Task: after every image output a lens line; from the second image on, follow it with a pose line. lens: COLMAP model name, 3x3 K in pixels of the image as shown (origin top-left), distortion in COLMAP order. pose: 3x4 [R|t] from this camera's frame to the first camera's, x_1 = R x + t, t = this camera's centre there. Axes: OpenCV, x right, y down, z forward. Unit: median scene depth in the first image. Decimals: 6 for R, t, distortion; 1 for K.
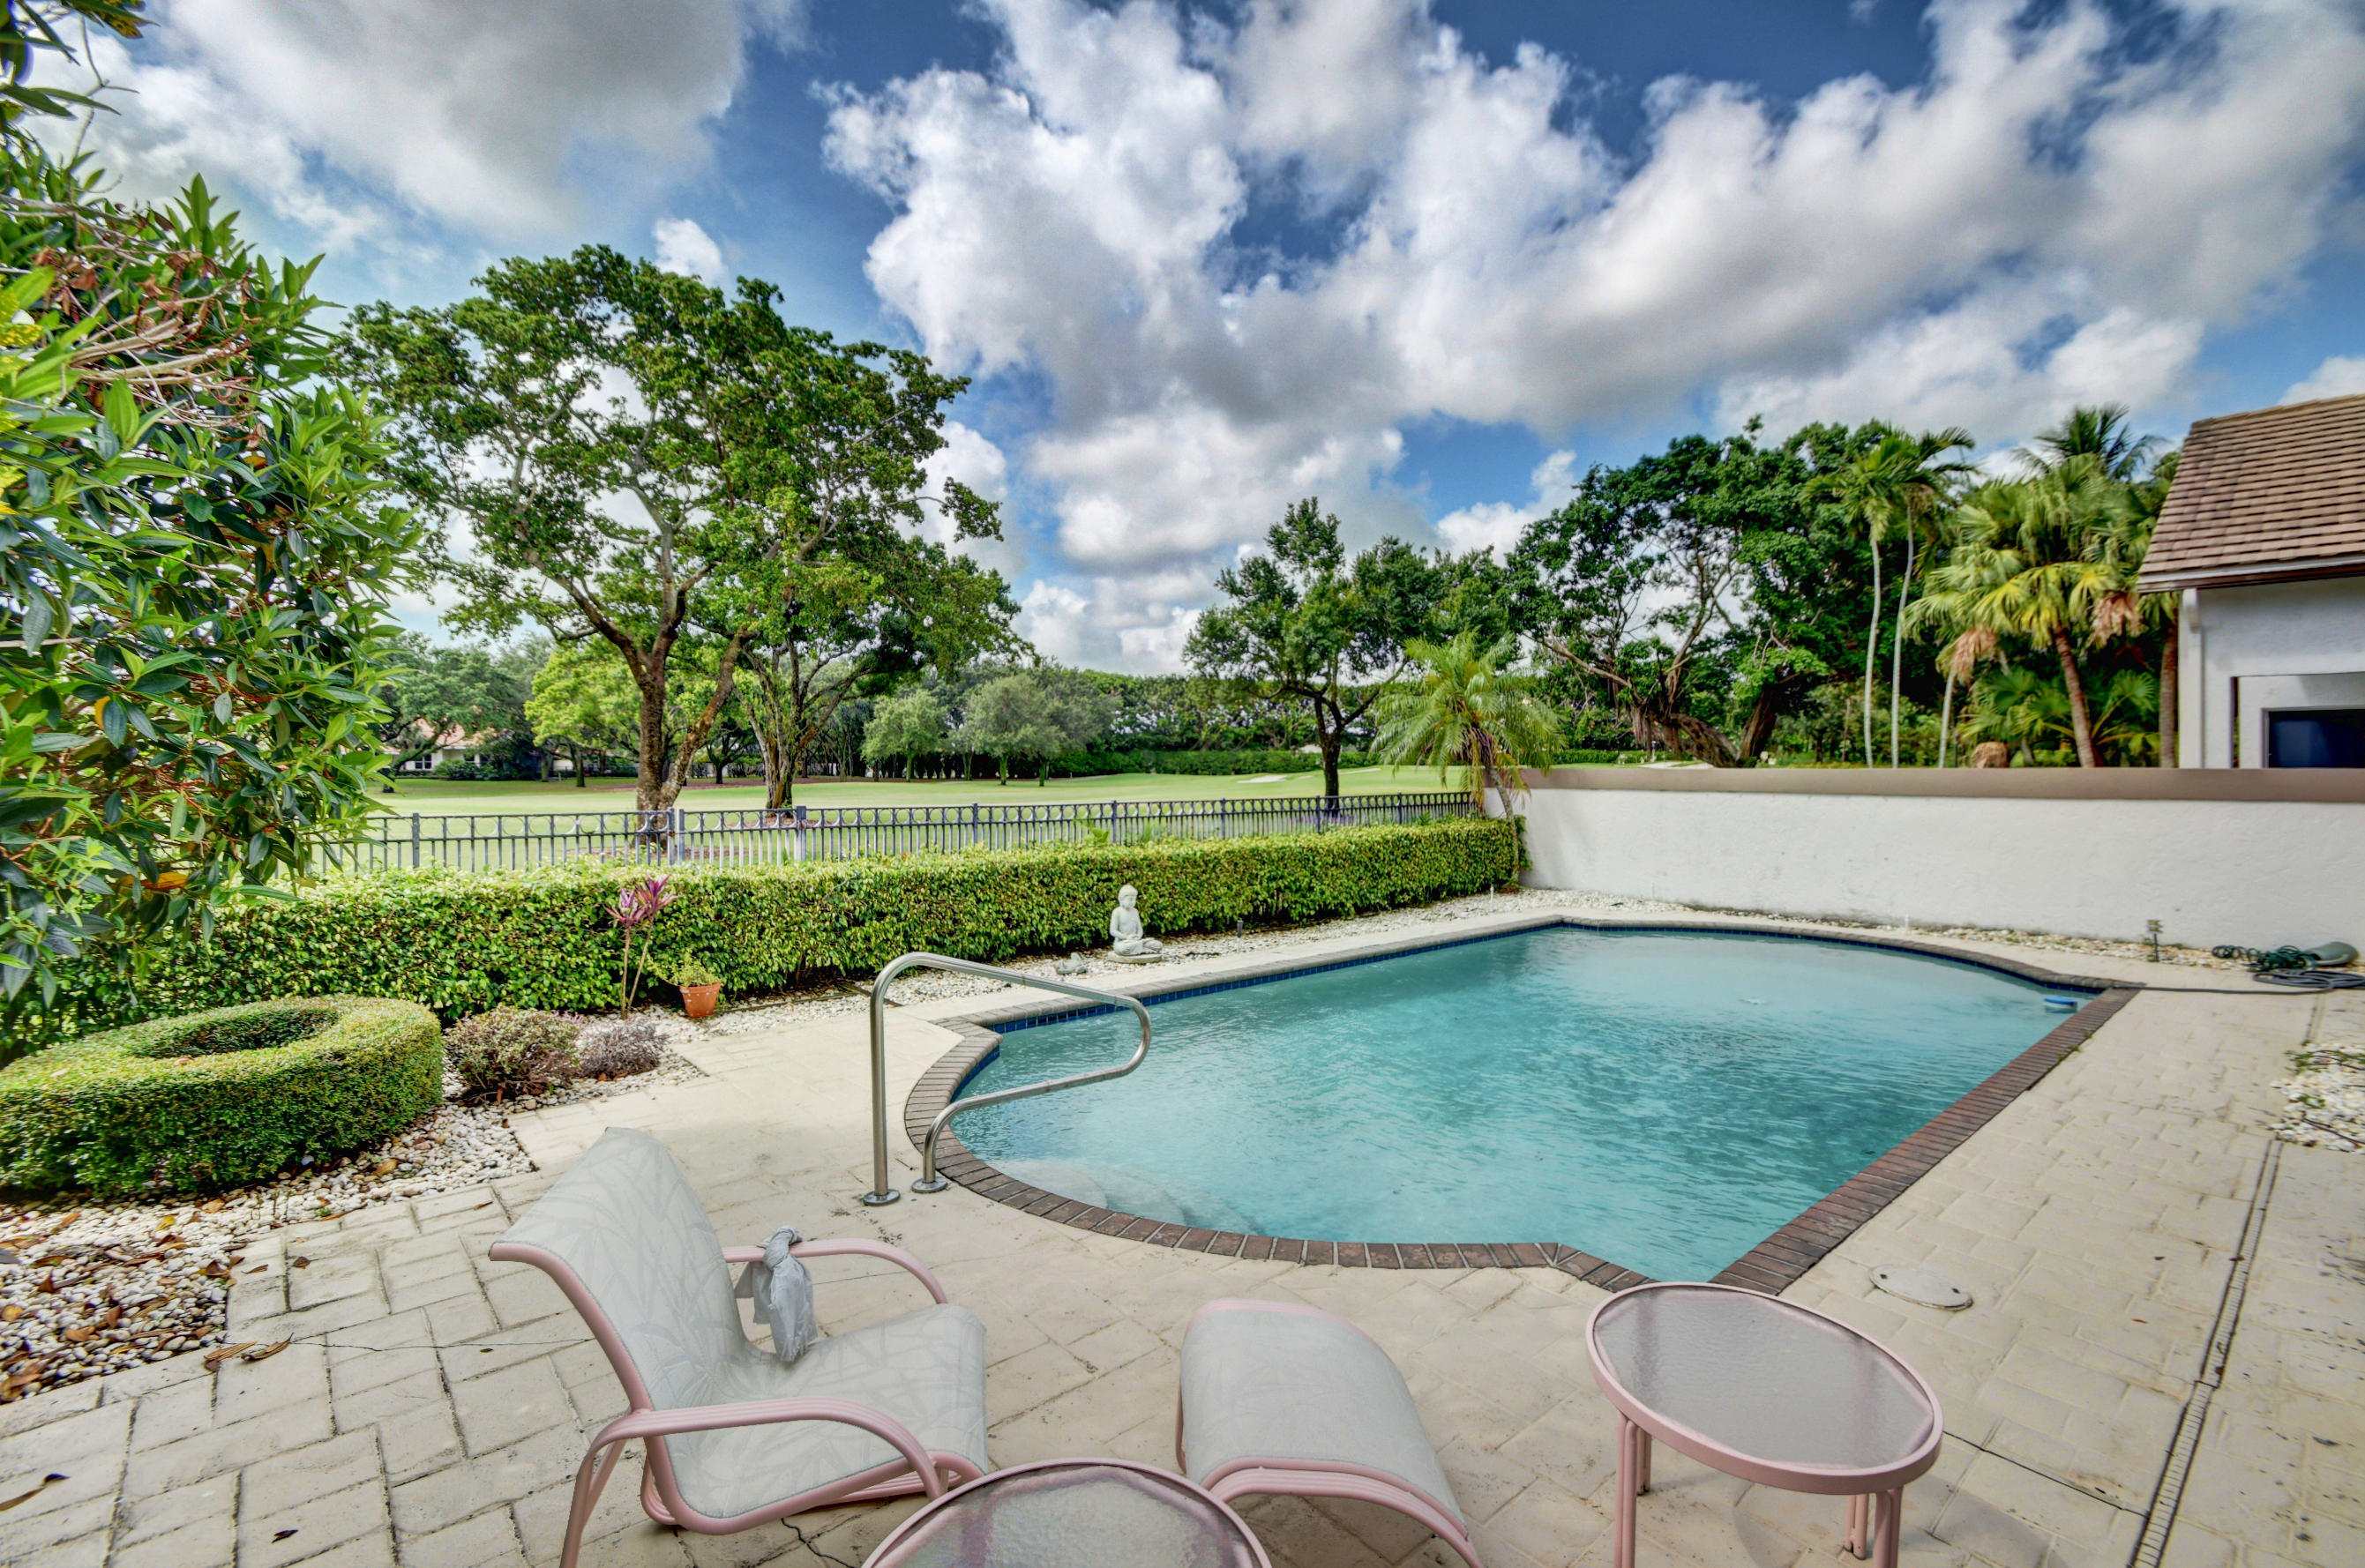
lens RADIAL K [[1043.1, 0, 1198.9], [0, 1043.1, 771.5], [0, 0, 1]] dist [0.021755, -0.021567]
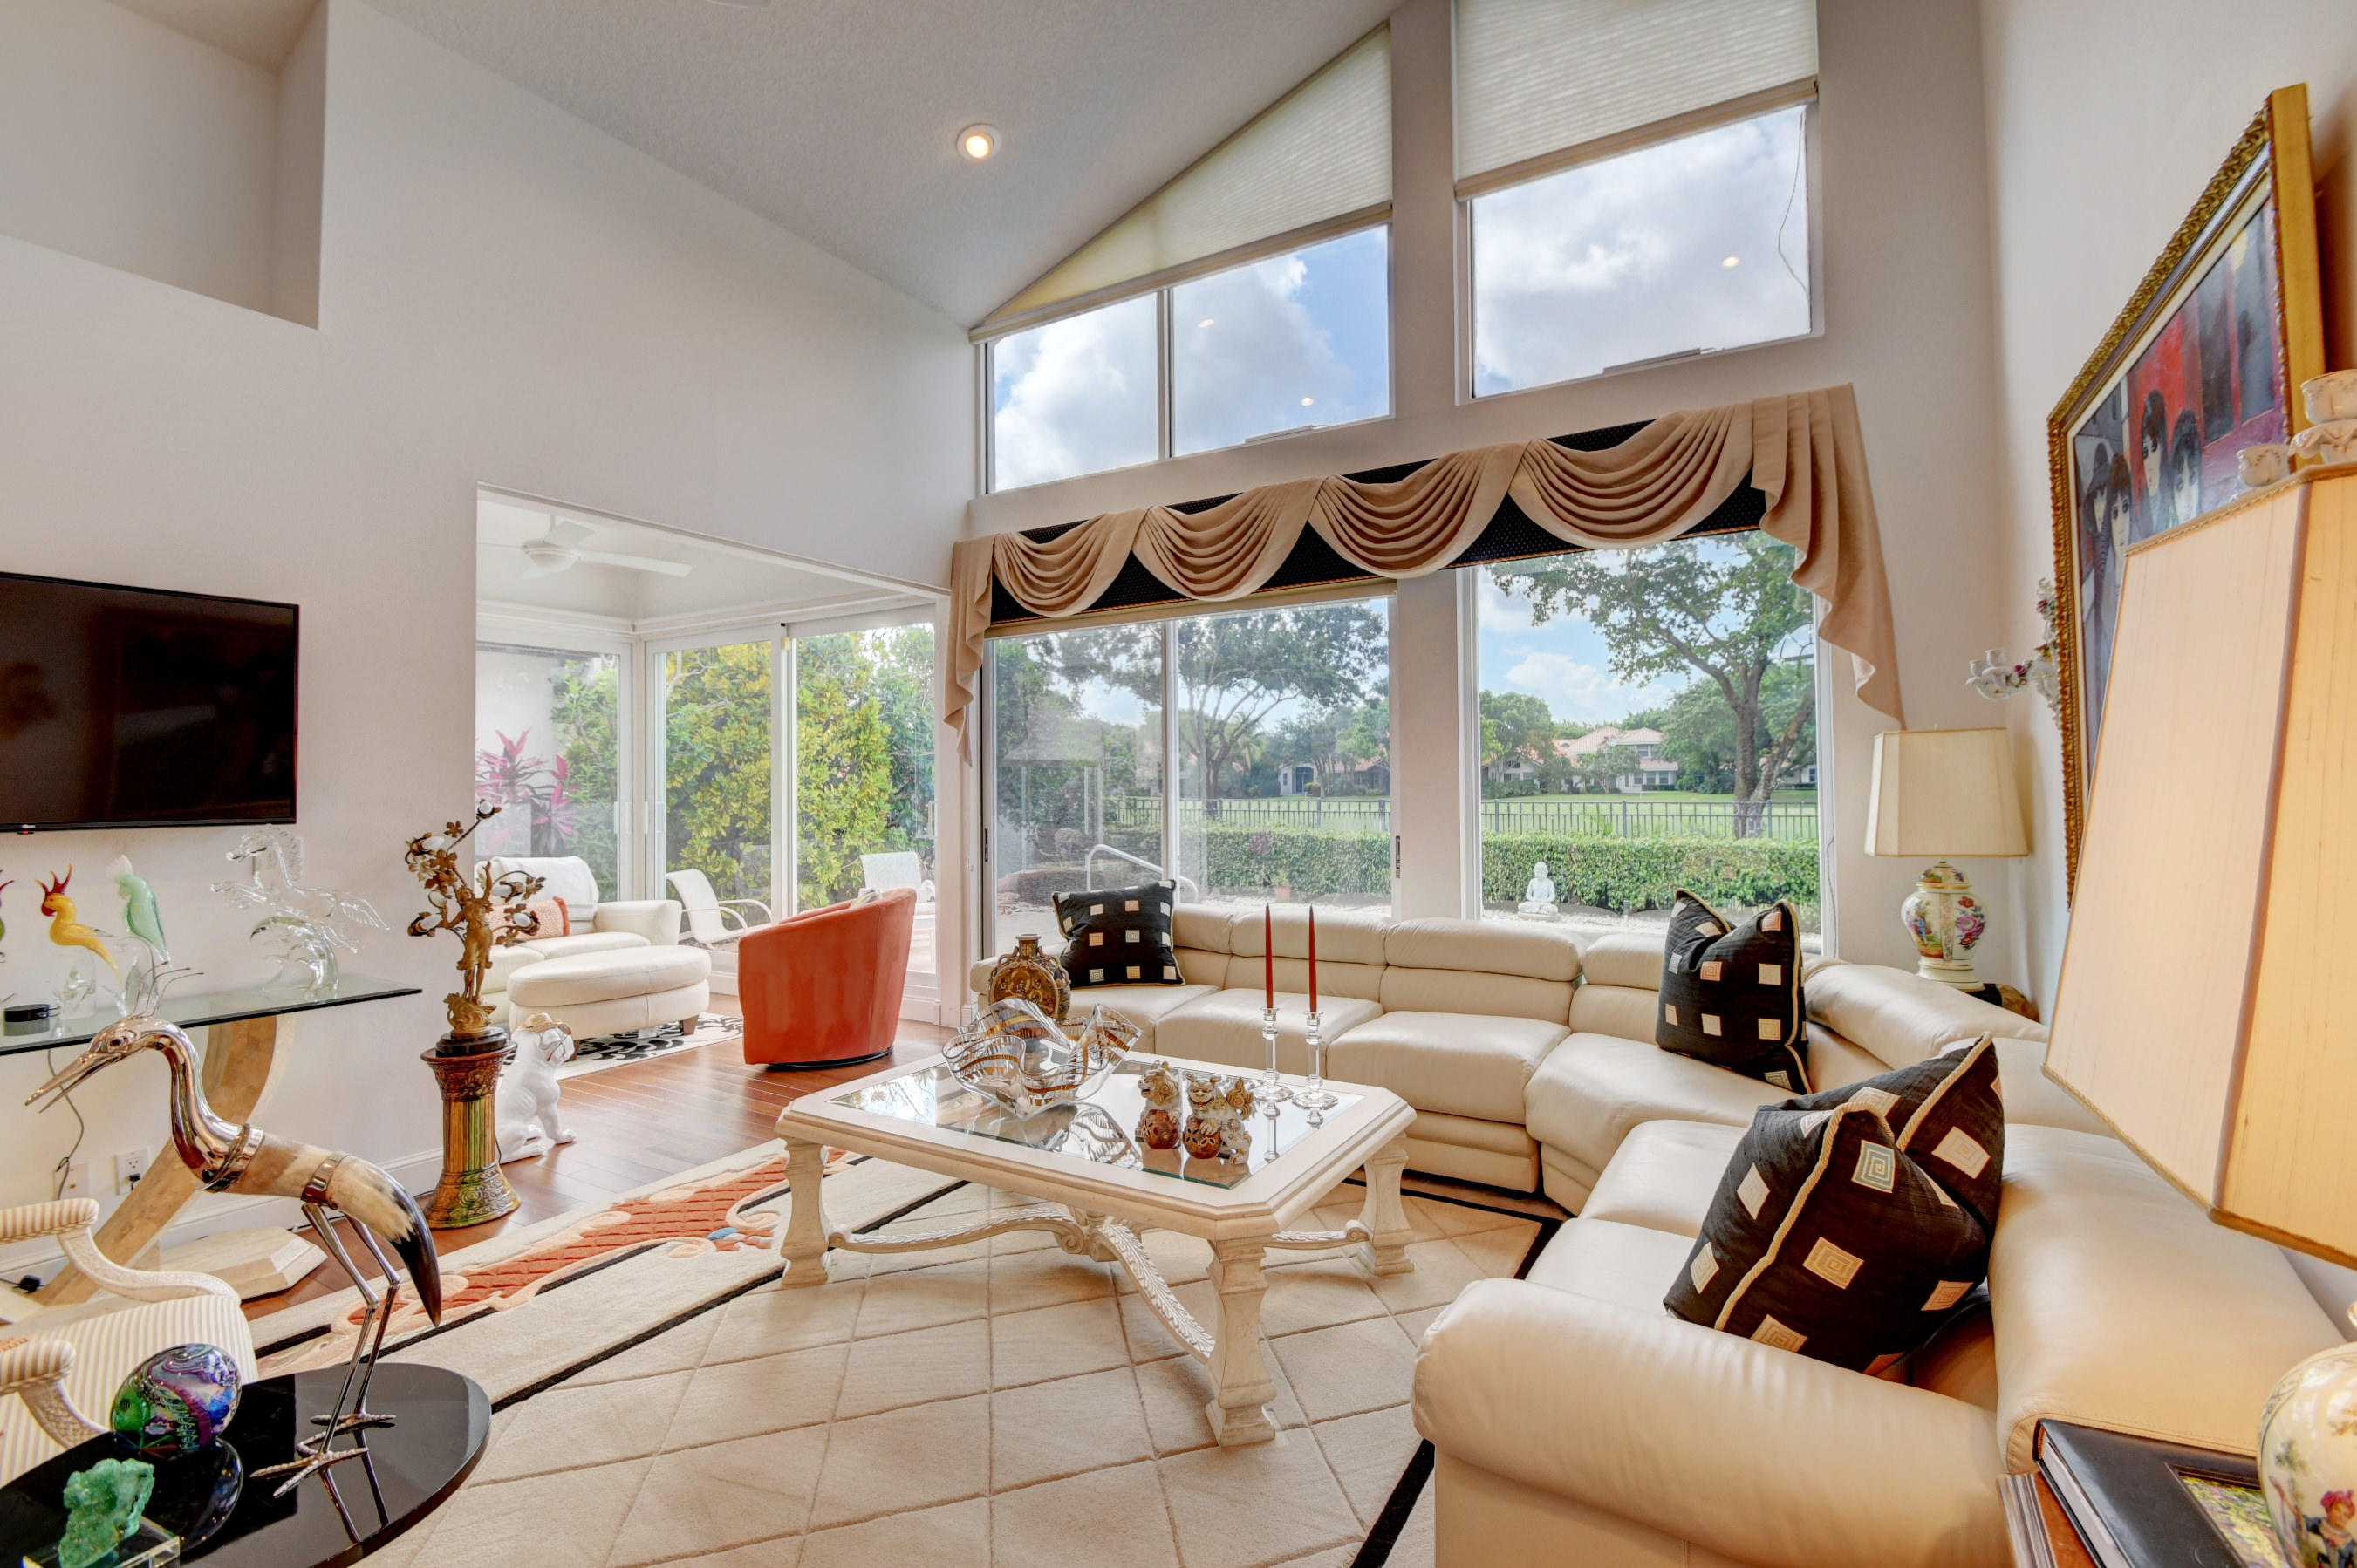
lens RADIAL K [[1034.6, 0, 1192.4], [0, 1034.6, 768.3], [0, 0, 1]] dist [0.009342, -0.013985]
pose [[0.318578, -0.019928, -0.947687, 0.254903], [0.005027, 0.999800, -0.019334, 0.003018], [0.947883, 0.001396, 0.318615, 0.037955]]
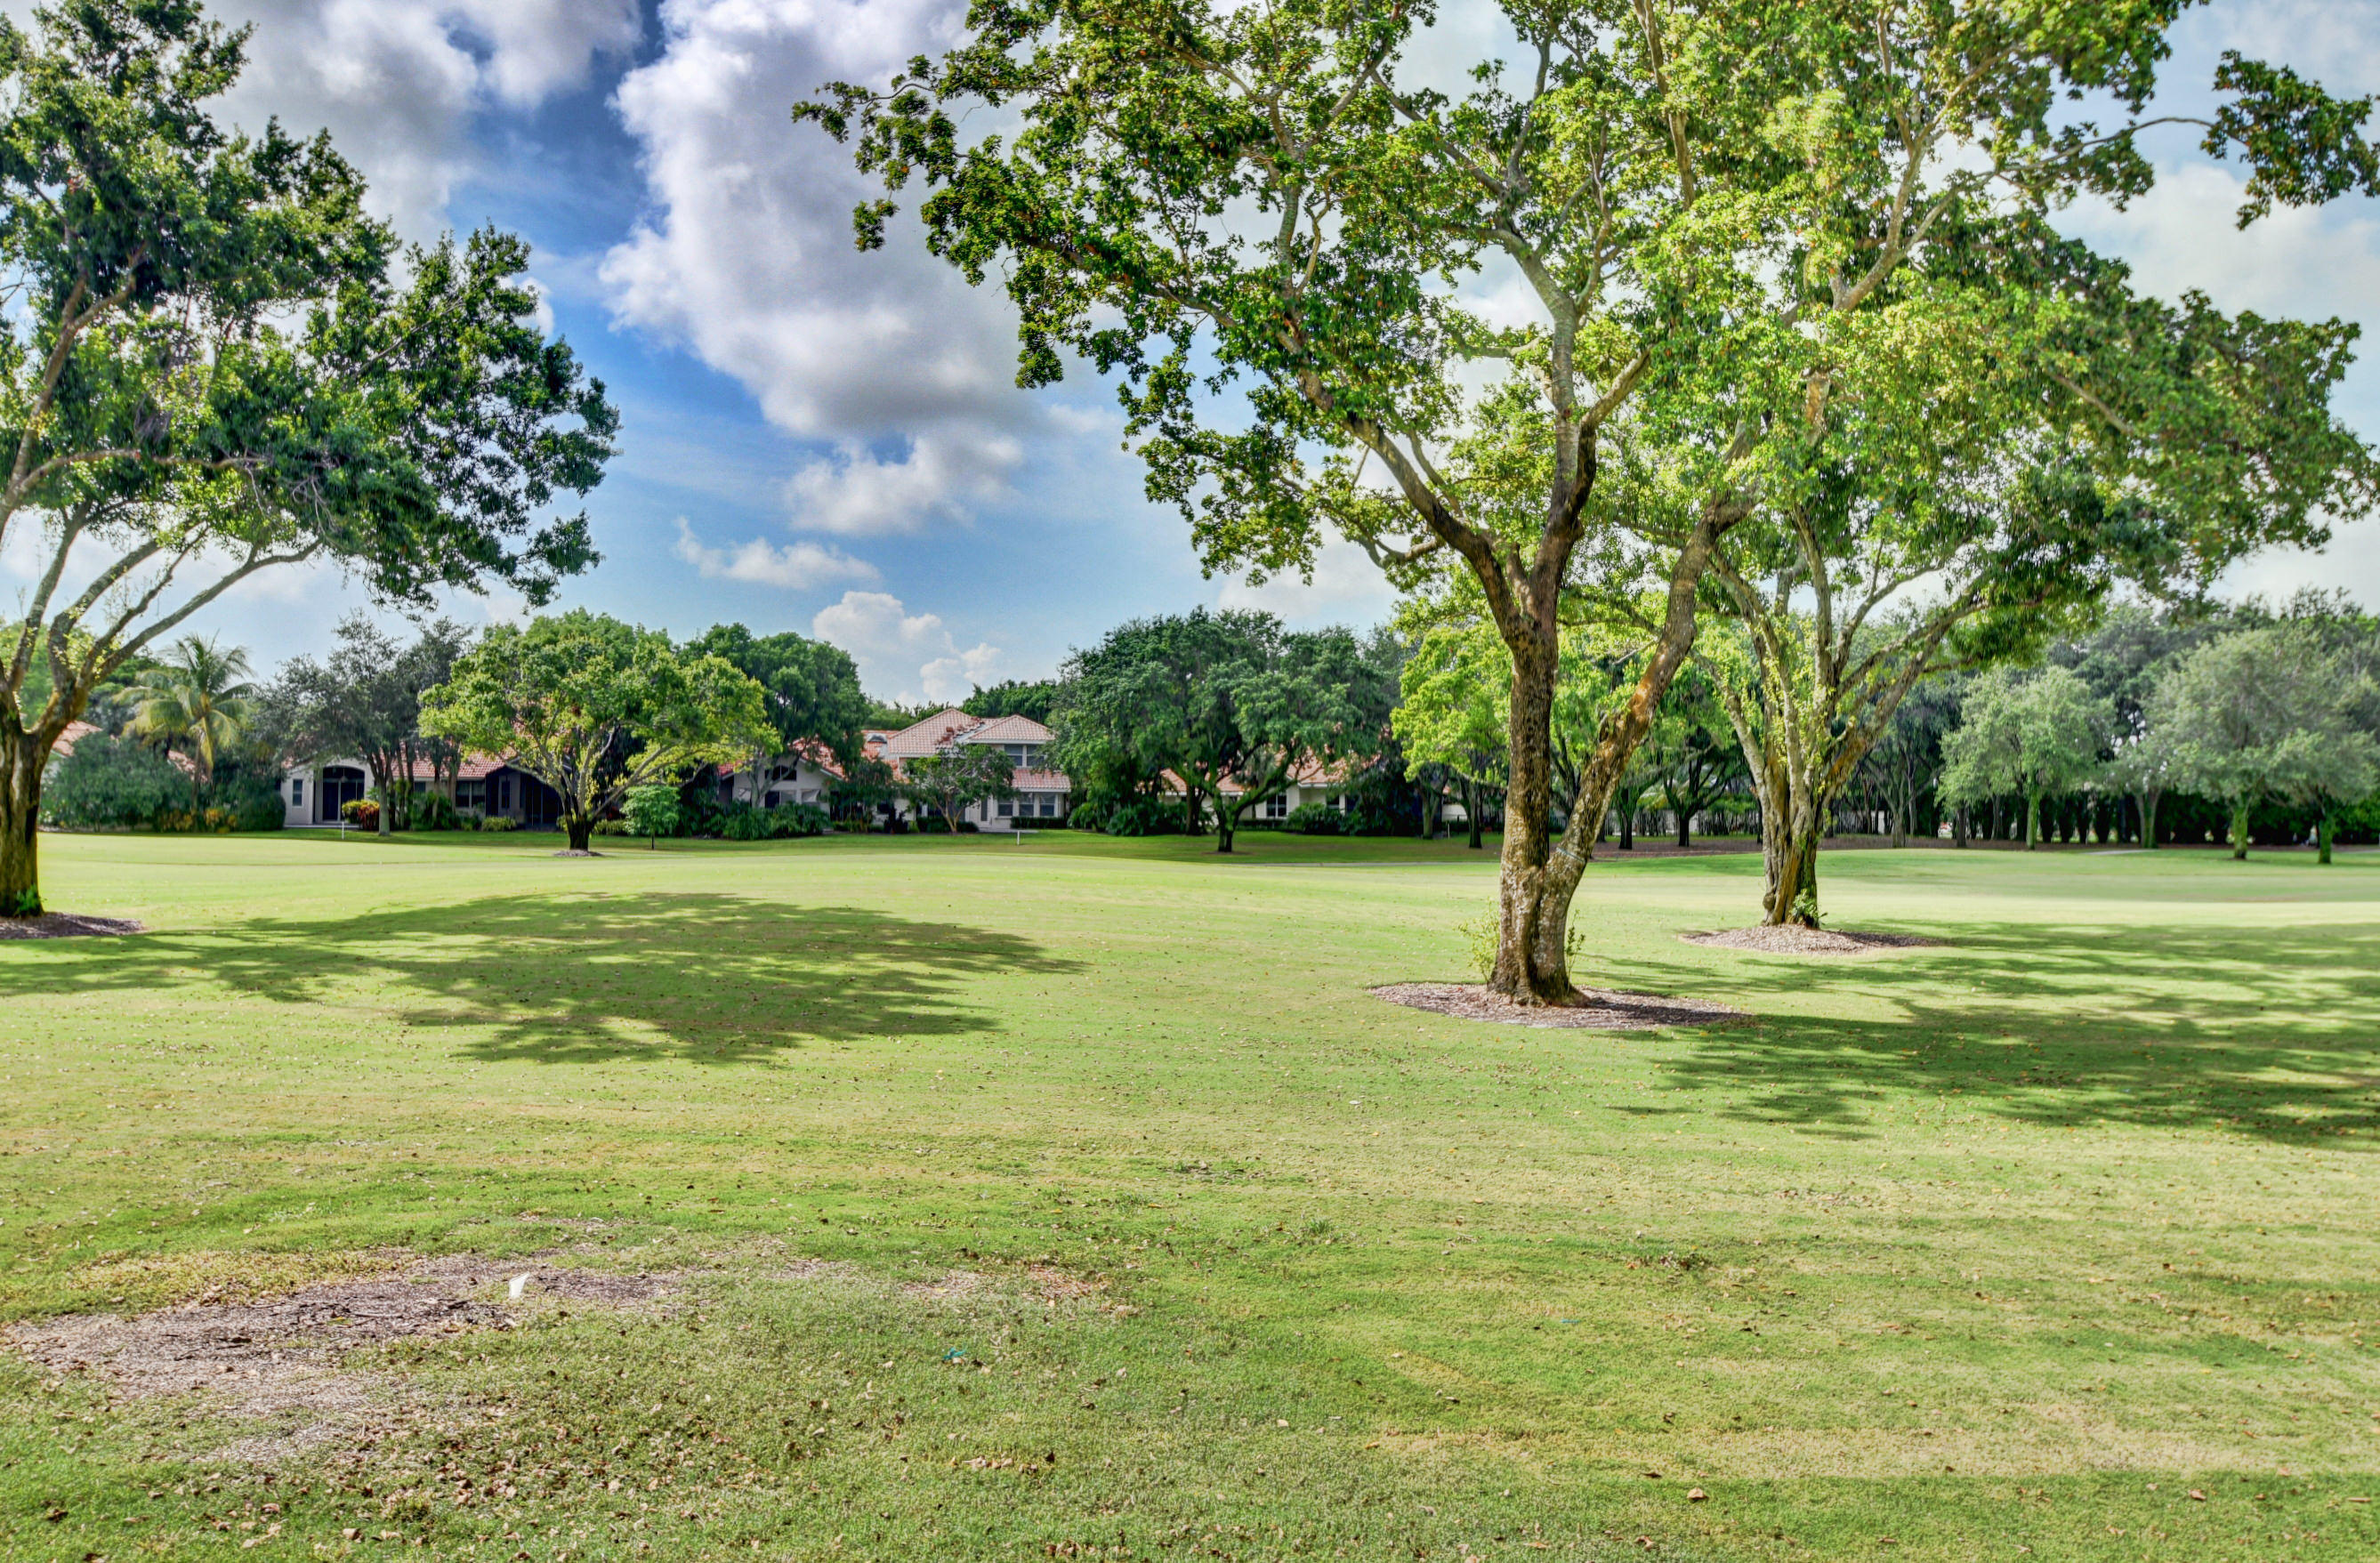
lens RADIAL K [[1805.1, 0, 1240.6], [0, 1805.1, 789.0], [0, 0, 1]] dist [-0.053156, -0.007668]
pose [[0.781176, -0.001886, -0.624309, -0.085802], [-0.011176, 0.999793, -0.017005, -0.000960], [0.624211, 0.020261, 0.780993, 0.204204]]
